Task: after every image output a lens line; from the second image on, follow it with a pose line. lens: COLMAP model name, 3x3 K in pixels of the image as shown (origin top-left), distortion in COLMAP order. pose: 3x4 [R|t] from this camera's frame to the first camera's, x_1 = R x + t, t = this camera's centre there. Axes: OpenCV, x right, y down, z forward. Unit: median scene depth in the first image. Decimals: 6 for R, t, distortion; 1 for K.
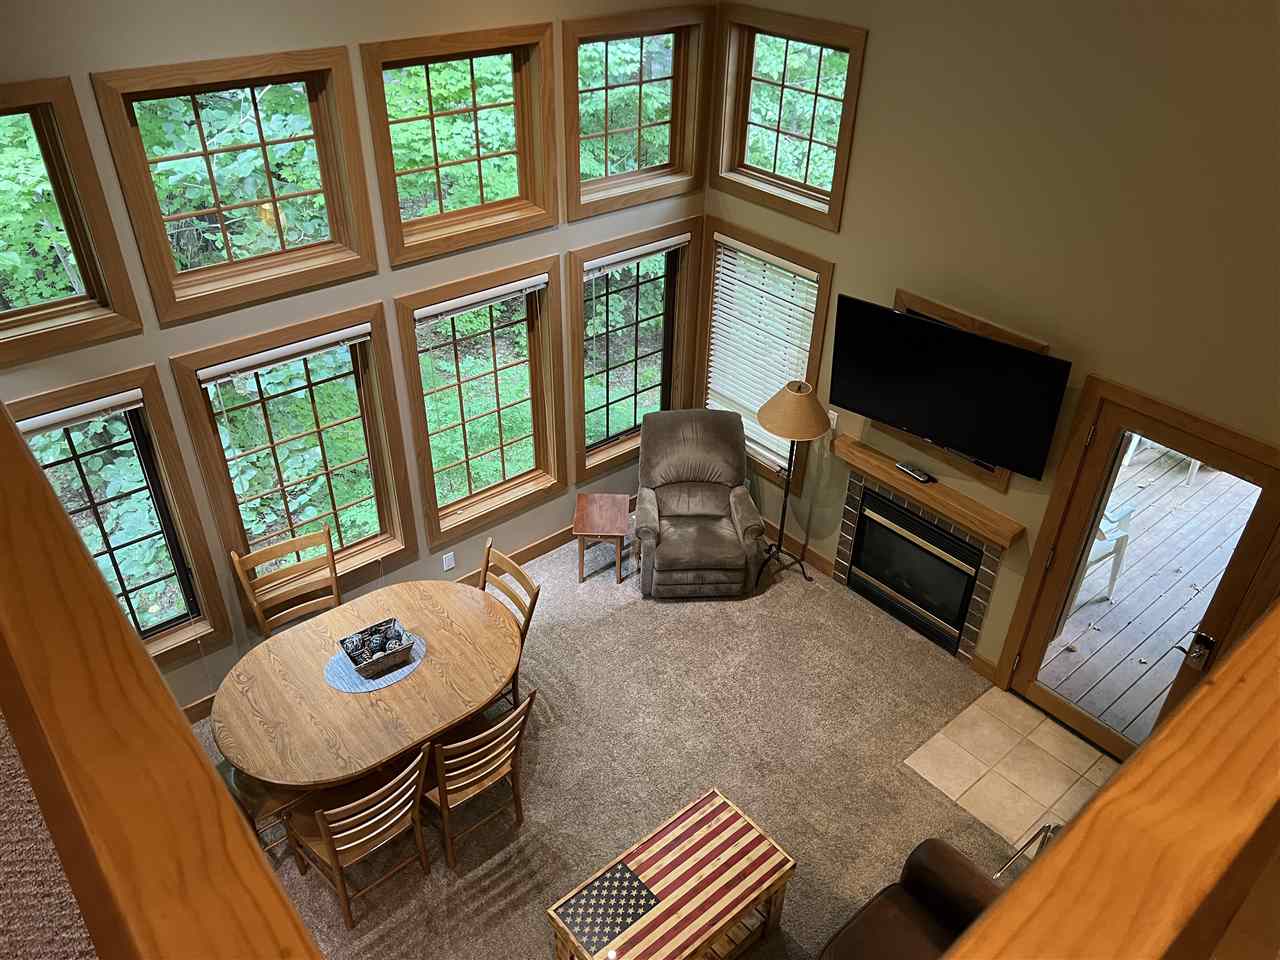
lens RADIAL K [[948.5, 0, 650.8], [0, 948.5, 467.6], [0, 0, 1]] dist [0.092406, -0.165642]
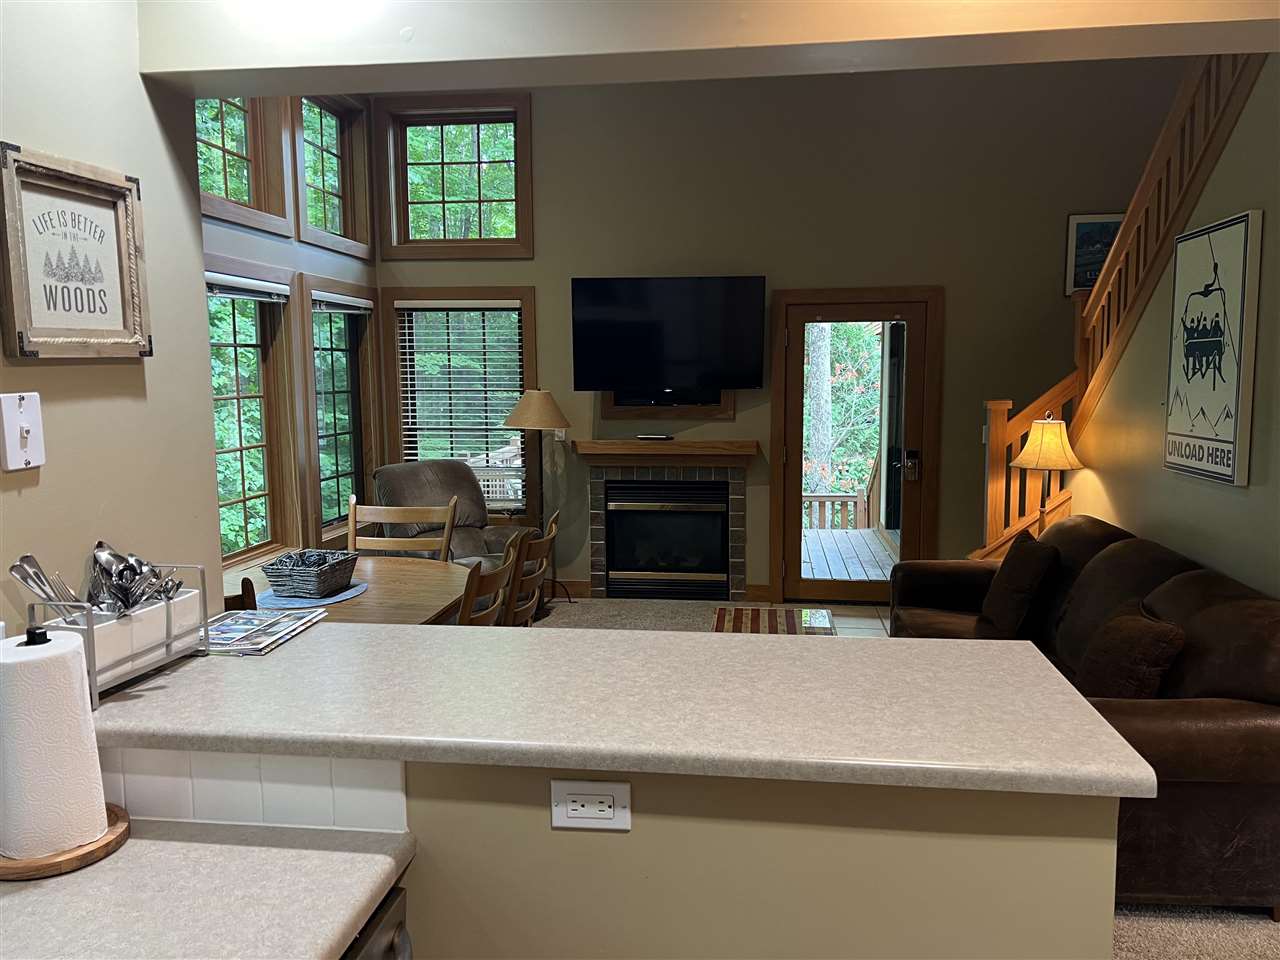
lens RADIAL K [[948.5, 0, 650.8], [0, 948.5, 467.6], [0, 0, 1]] dist [0.092406, -0.165642]
pose [[0.731366, -0.099566, 0.674678, -0.496321], [0.397887, 0.865760, -0.303554, 0.376585], [-0.553885, 0.490455, 0.672804, 0.243901]]
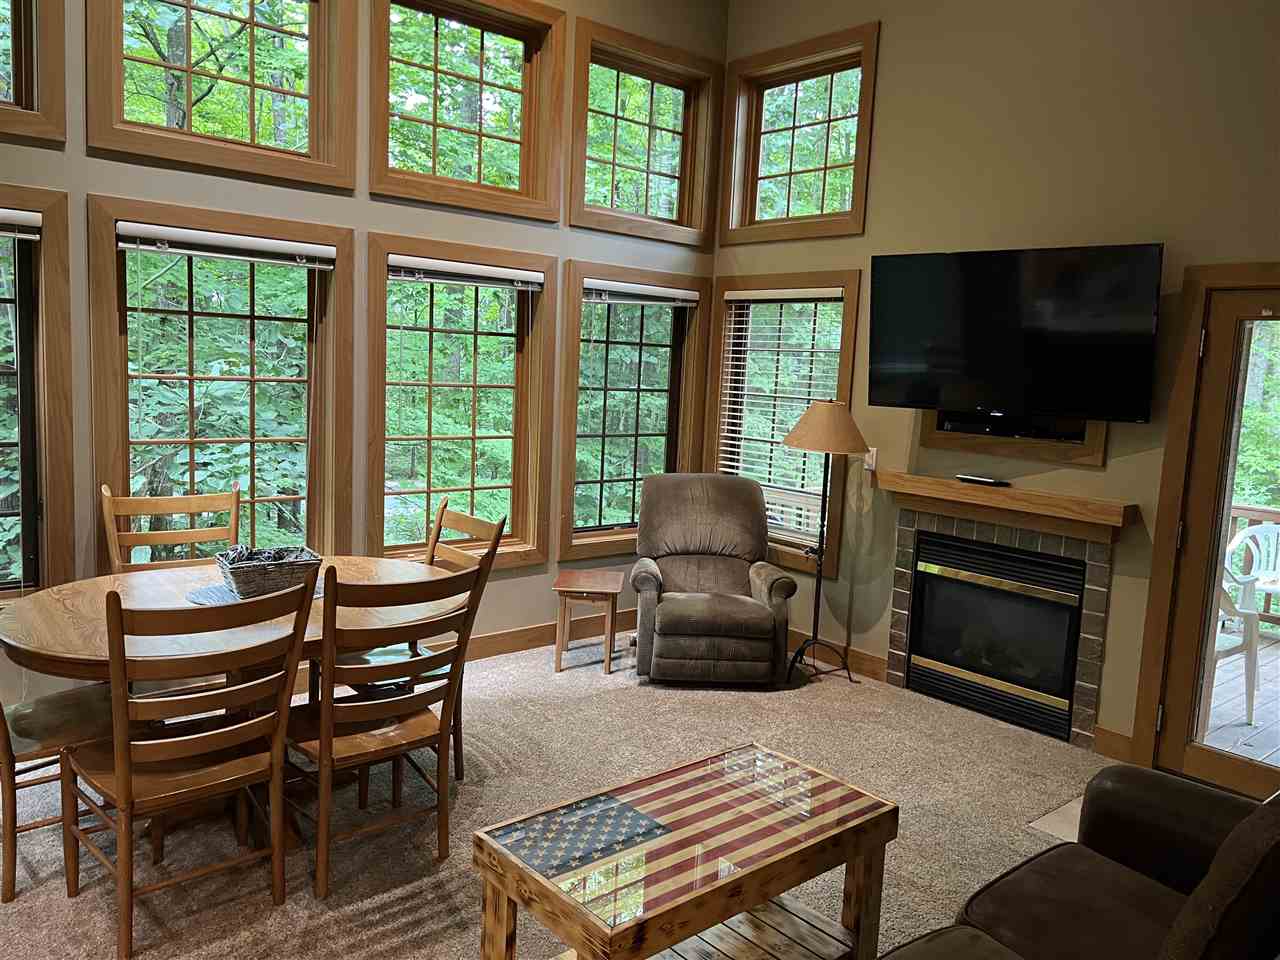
lens RADIAL K [[953.5, 0, 646.9], [0, 953.5, 477.4], [0, 0, 1]] dist [0.063634, -0.076279]
pose [[0.999746, 0.022472, 0.001885, -0.007675], [-0.019166, 0.890760, -0.454070, 0.370048], [-0.011882, 0.453919, 0.890964, 0.274593]]
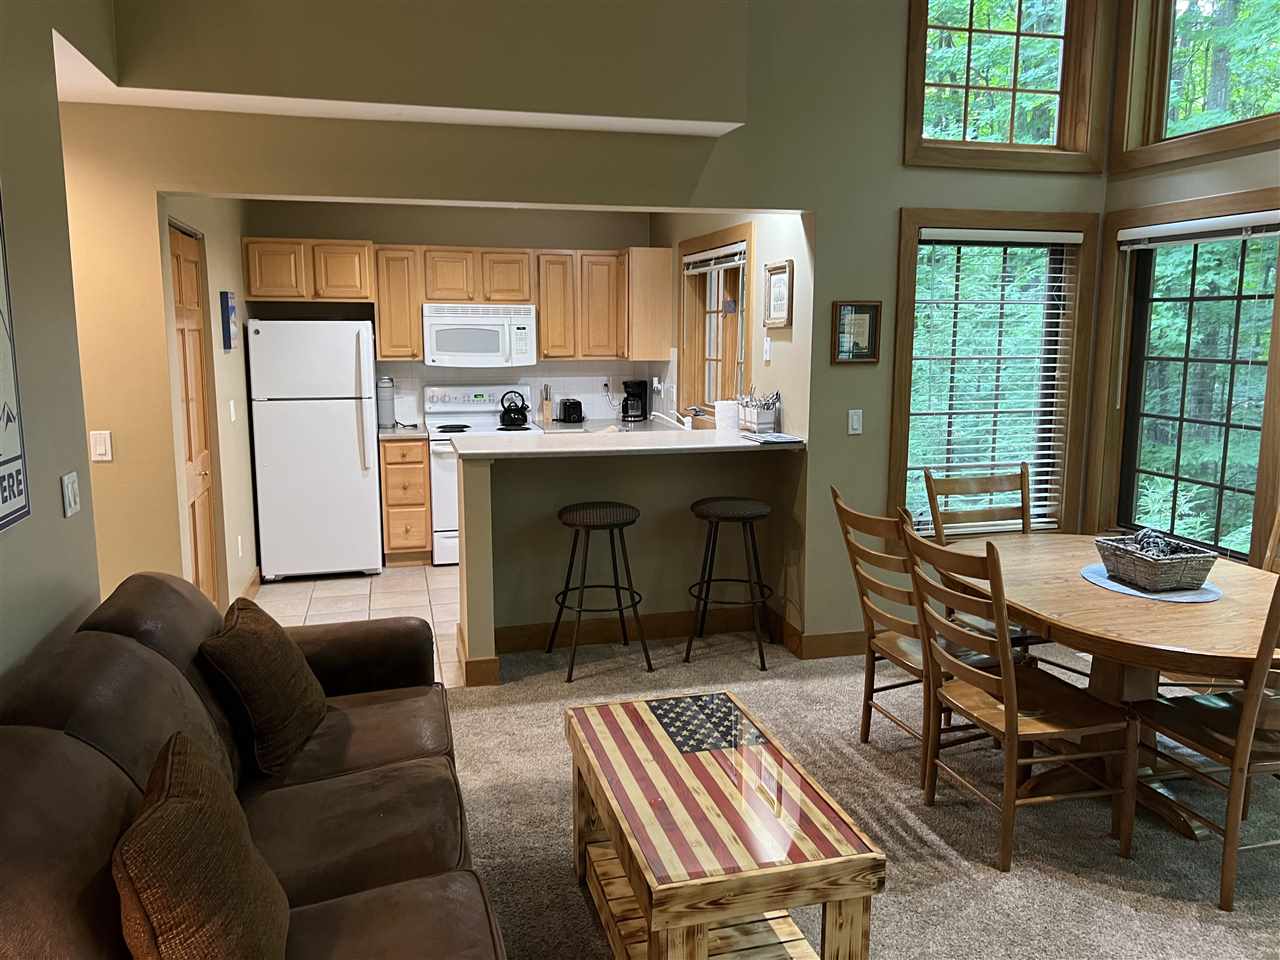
lens RADIAL K [[953.5, 0, 646.9], [0, 953.5, 477.4], [0, 0, 1]] dist [0.063634, -0.076279]
pose [[-0.430525, 0.113993, -0.895351, 0.389433], [-0.513728, 0.784682, 0.346927, 0.076972], [0.742113, 0.609328, -0.279264, 0.737677]]
